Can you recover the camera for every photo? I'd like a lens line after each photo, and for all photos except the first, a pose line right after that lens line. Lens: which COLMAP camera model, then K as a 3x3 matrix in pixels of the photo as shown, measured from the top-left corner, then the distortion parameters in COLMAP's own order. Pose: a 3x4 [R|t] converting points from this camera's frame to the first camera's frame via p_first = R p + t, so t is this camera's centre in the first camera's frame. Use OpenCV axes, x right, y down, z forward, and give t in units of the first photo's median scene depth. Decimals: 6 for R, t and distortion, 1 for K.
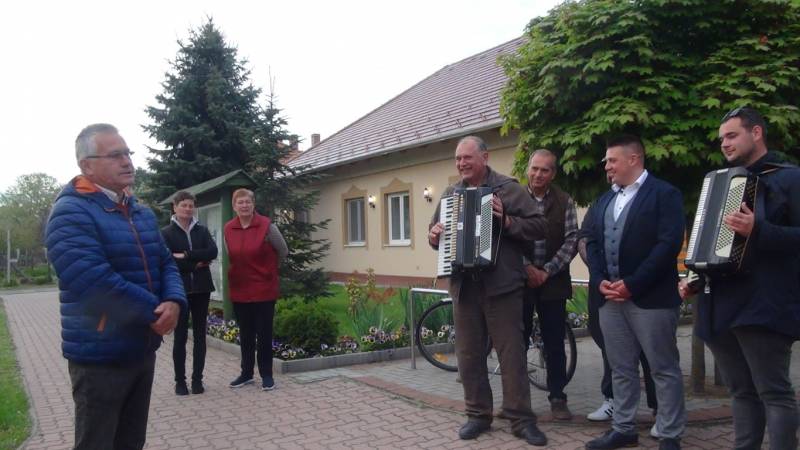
lens RADIAL K [[731.1, 0, 400.6], [0, 731.1, 226.9], [0, 0, 1]] dist [0.001038, 0.000000]
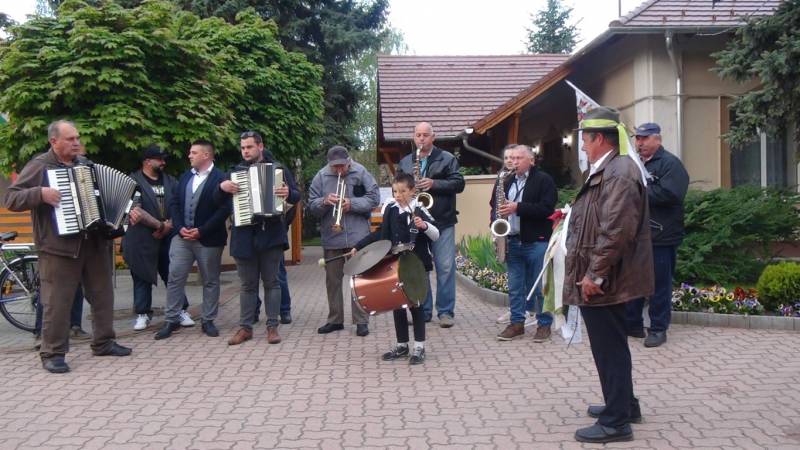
lens RADIAL K [[731.1, 0, 400.4], [0, 731.1, 222.6], [0, 0, 1]] dist [0.001038, 0.000000]
pose [[0.476685, -0.002377, 0.879071, -0.690952], [-0.013676, 0.999855, 0.010119, 0.026925], [-0.878968, -0.016846, 0.476584, -0.131696]]
